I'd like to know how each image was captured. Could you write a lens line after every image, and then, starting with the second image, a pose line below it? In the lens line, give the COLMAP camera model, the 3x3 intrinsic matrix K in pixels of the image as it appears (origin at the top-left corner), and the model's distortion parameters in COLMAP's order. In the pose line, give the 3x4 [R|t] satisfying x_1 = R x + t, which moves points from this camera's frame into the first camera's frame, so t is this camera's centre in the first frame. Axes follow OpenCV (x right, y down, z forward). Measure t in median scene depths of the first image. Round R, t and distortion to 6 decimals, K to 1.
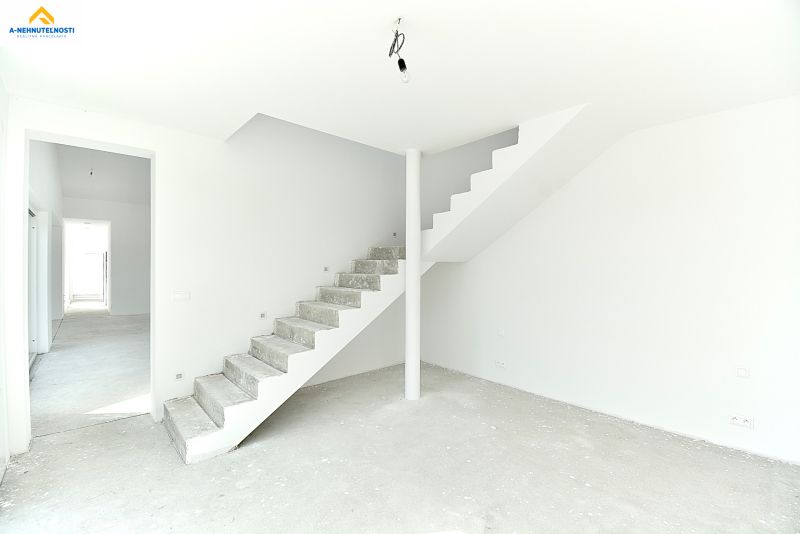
lens RADIAL K [[348.7, 0, 404.1], [0, 348.7, 268.1], [0, 0, 1]] dist [0.017888, -0.021230]
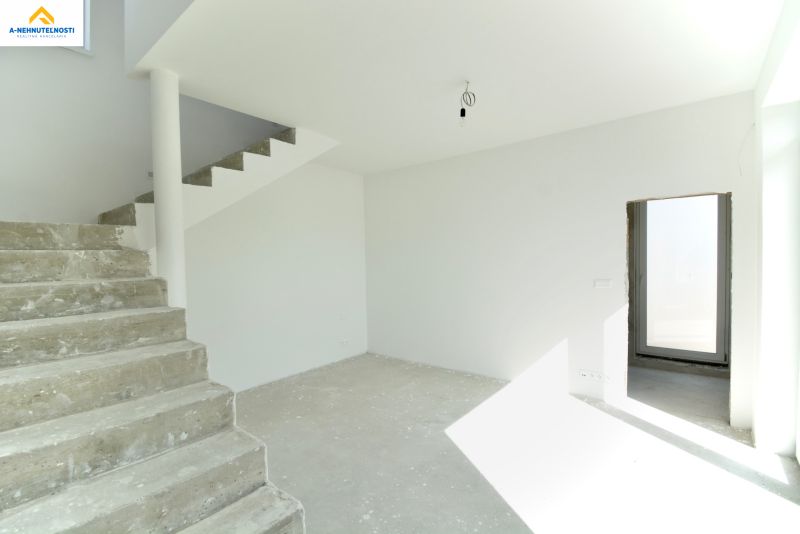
lens RADIAL K [[348.7, 0, 404.1], [0, 348.7, 268.1], [0, 0, 1]] dist [0.017888, -0.021230]
pose [[-0.140660, -0.027910, 0.989664, -0.653799], [0.023794, 0.999219, 0.031561, -0.003825], [-0.989772, 0.027988, -0.139886, 0.685984]]
